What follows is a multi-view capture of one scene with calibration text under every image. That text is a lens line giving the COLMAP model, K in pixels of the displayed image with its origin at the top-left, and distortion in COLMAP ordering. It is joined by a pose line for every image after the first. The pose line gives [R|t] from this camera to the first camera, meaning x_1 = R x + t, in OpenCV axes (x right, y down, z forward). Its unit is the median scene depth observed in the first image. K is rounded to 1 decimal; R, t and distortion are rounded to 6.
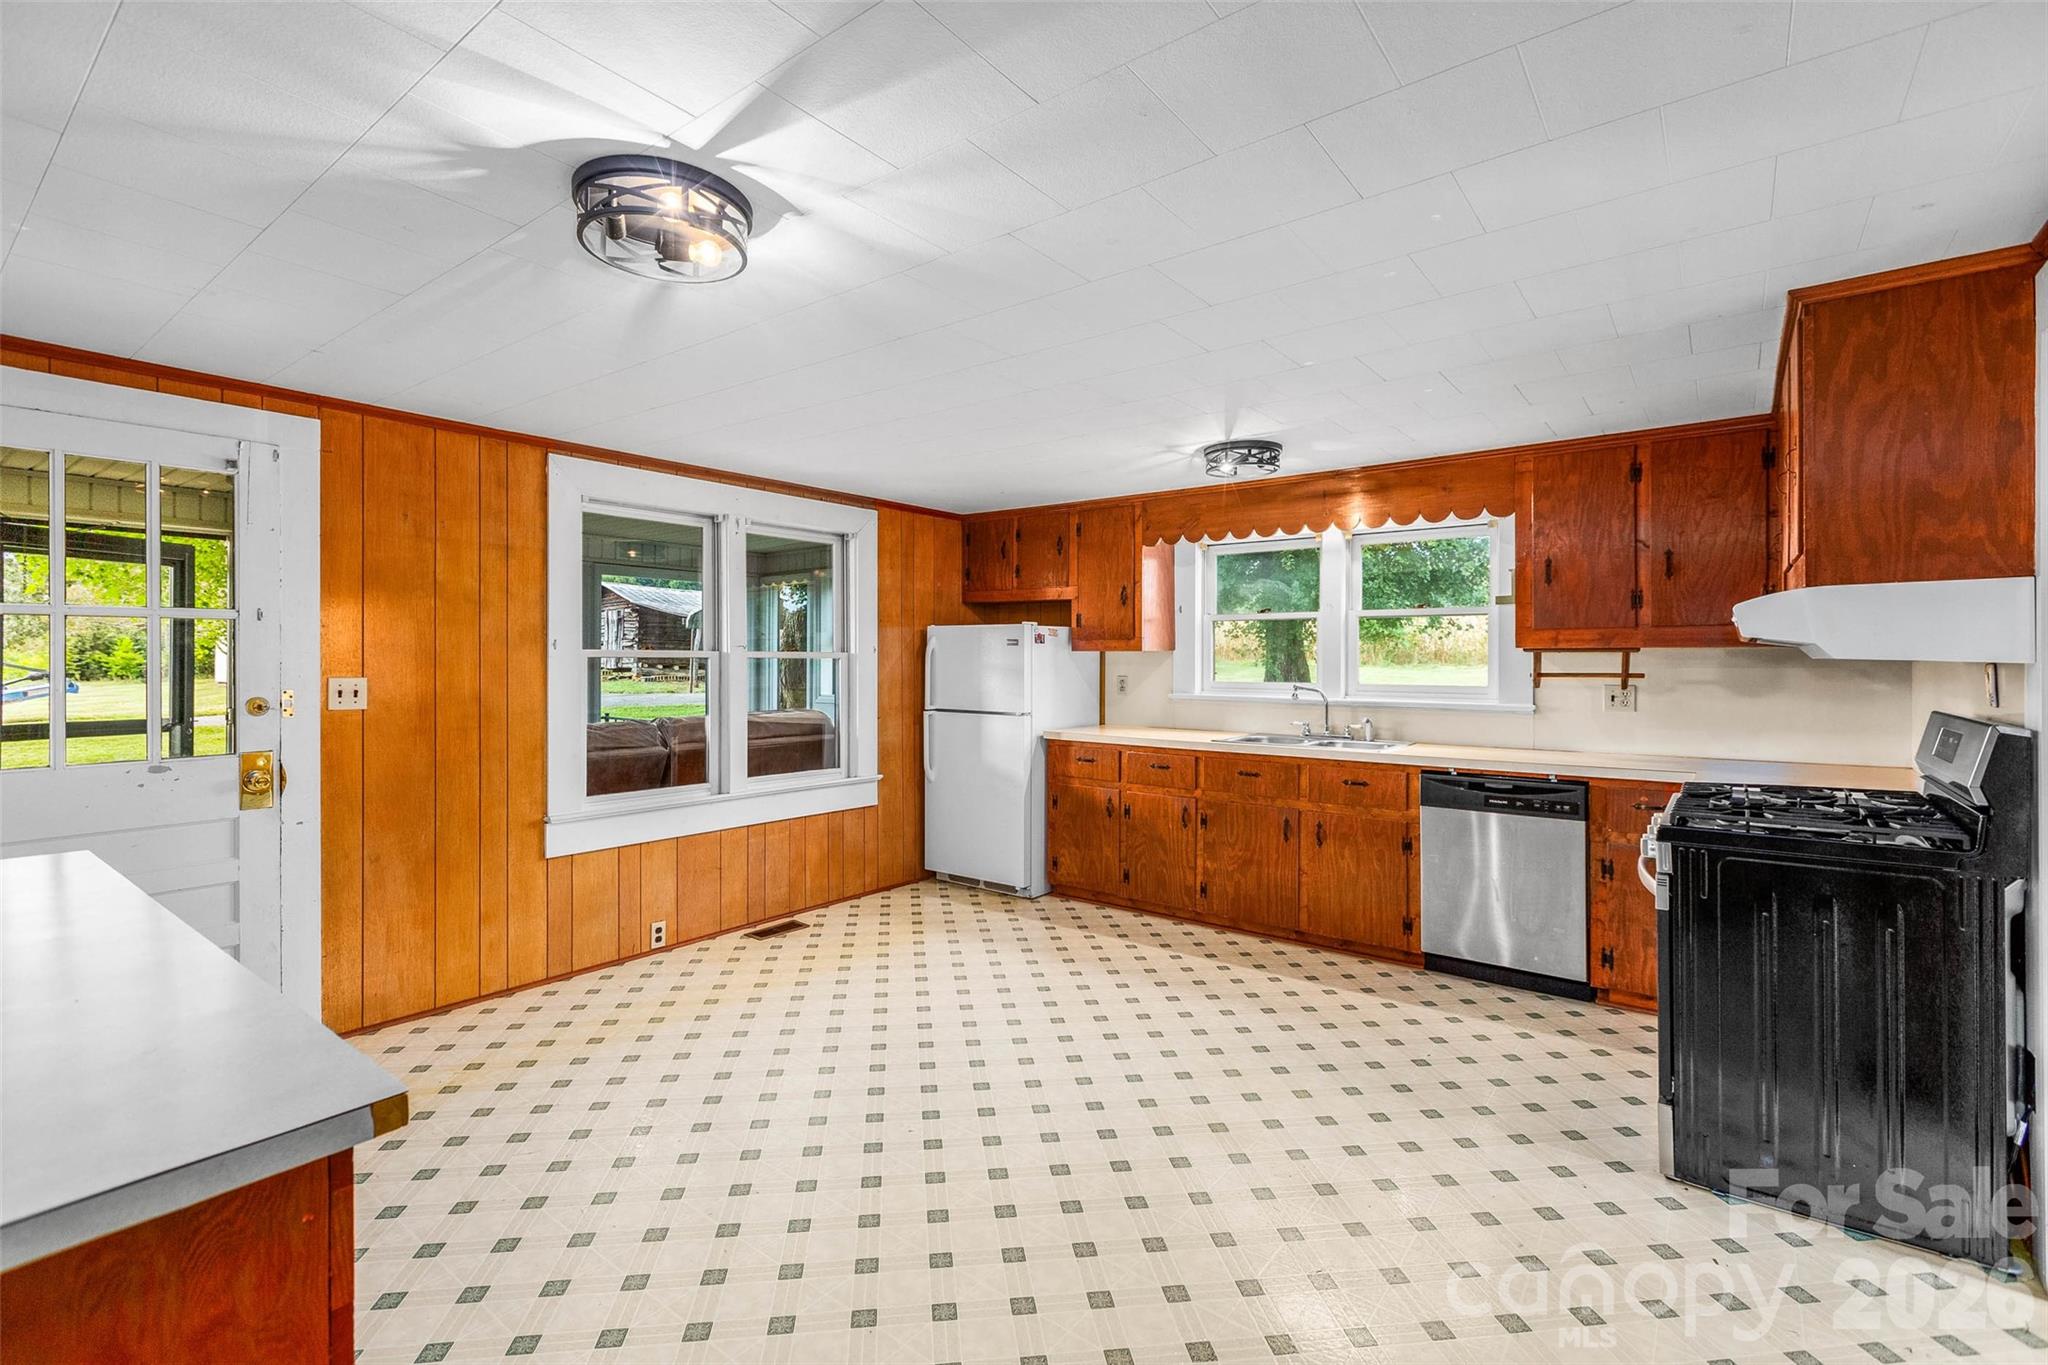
lens RADIAL K [[918.3, 0, 1046.5], [0, 918.3, 651.3], [0, 0, 1]] dist [-0.007644, 0.000831]
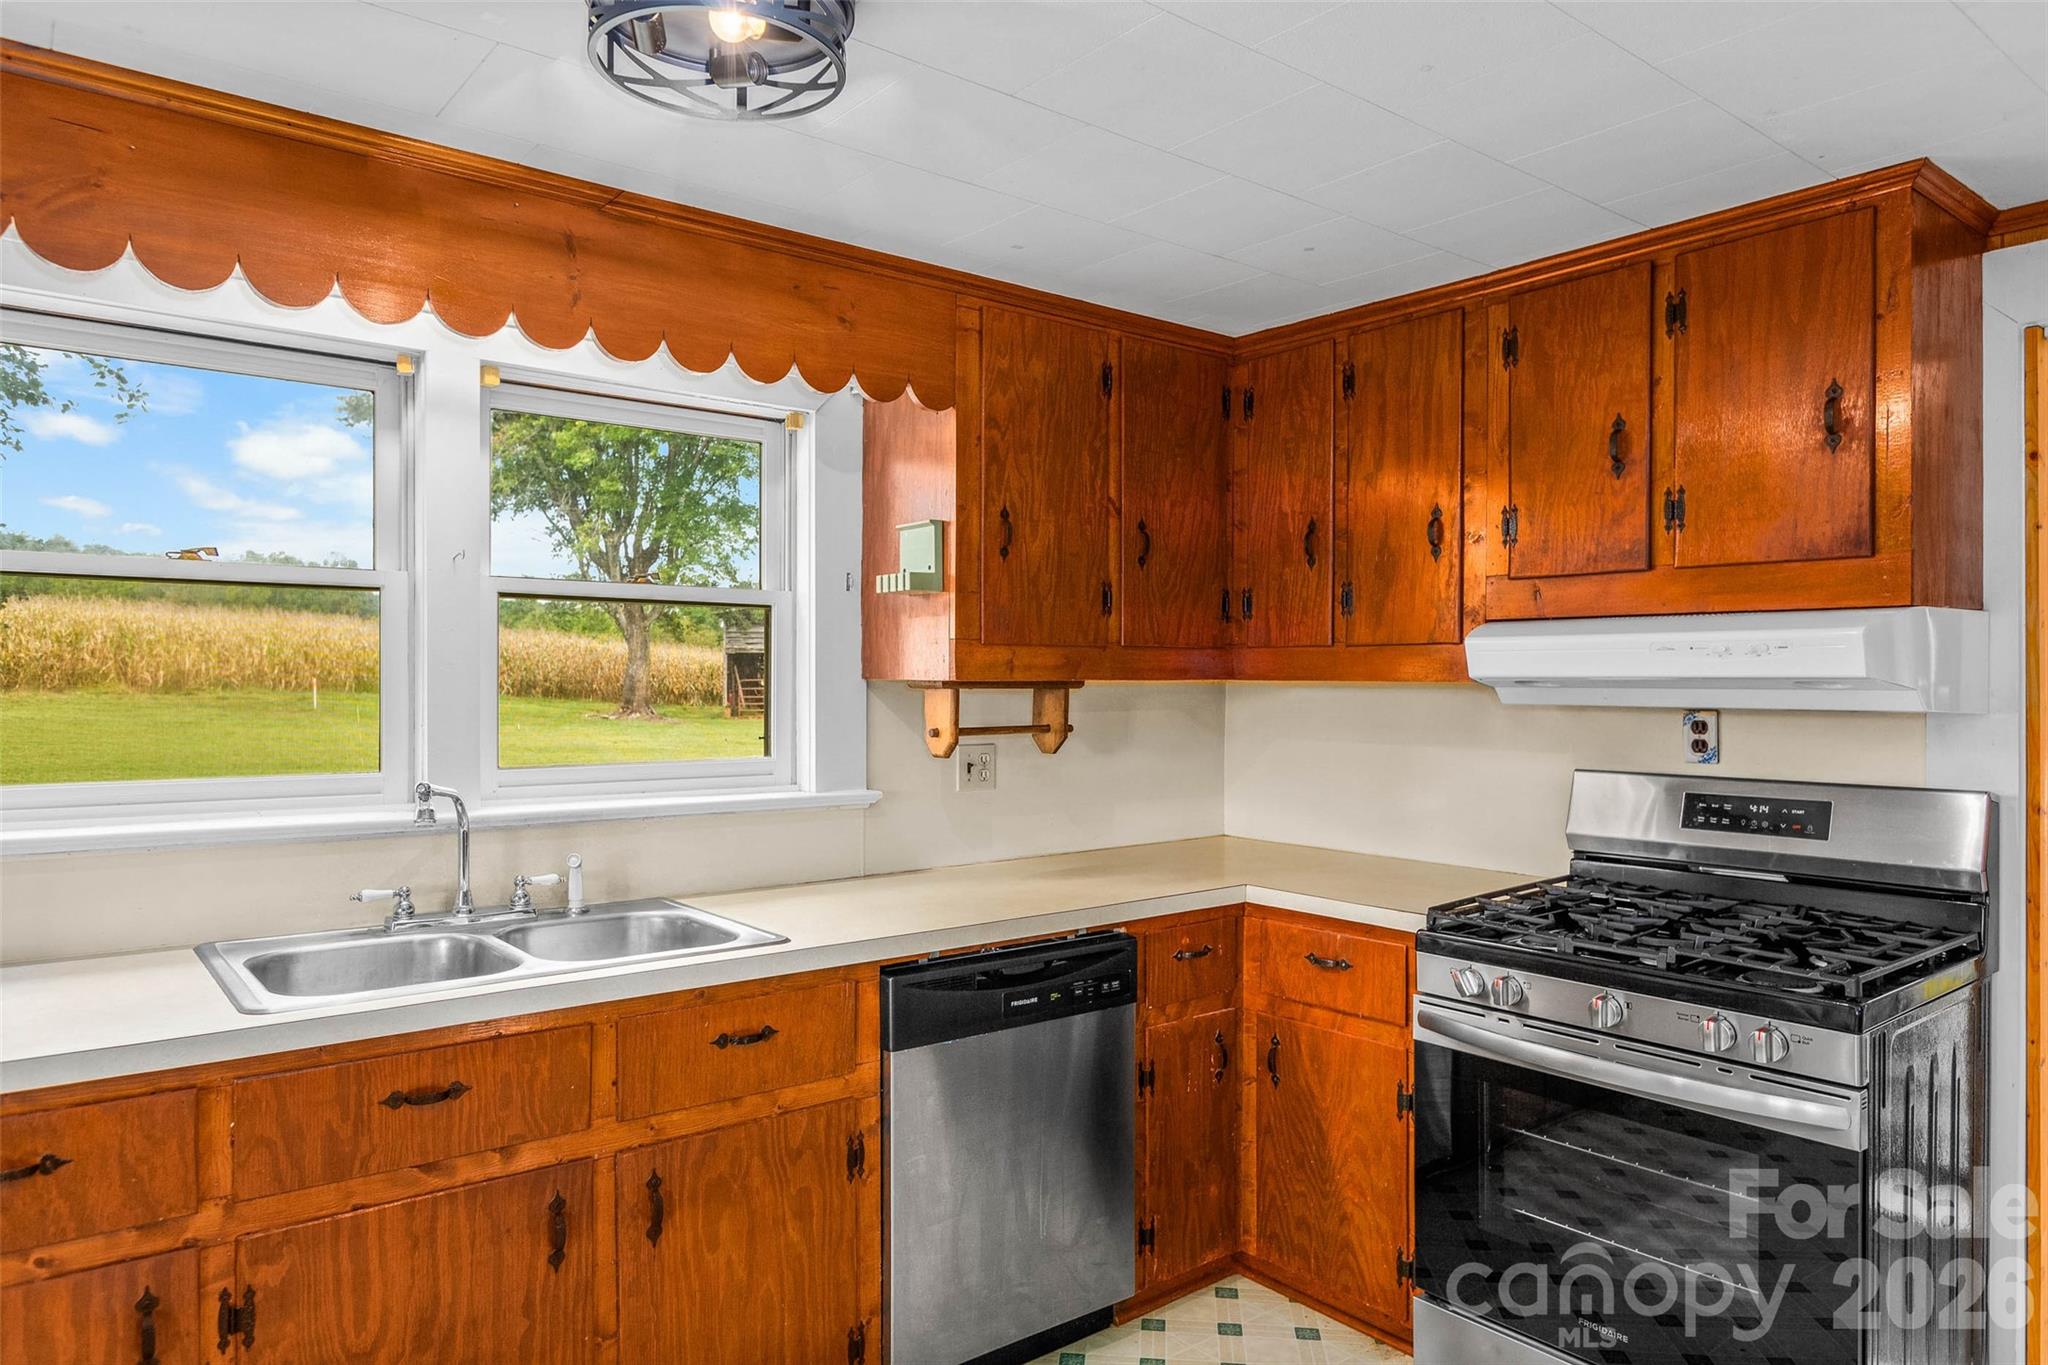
lens RADIAL K [[1296.1, 0, 1014.5], [0, 1296.1, 691.9], [0, 0, 1]] dist [-0.000604, -0.000235]
pose [[0.250399, -0.009398, 0.968097, -0.150447], [-0.012388, 0.999840, 0.012910, -0.006637], [-0.968063, -0.015225, 0.250243, 0.757143]]
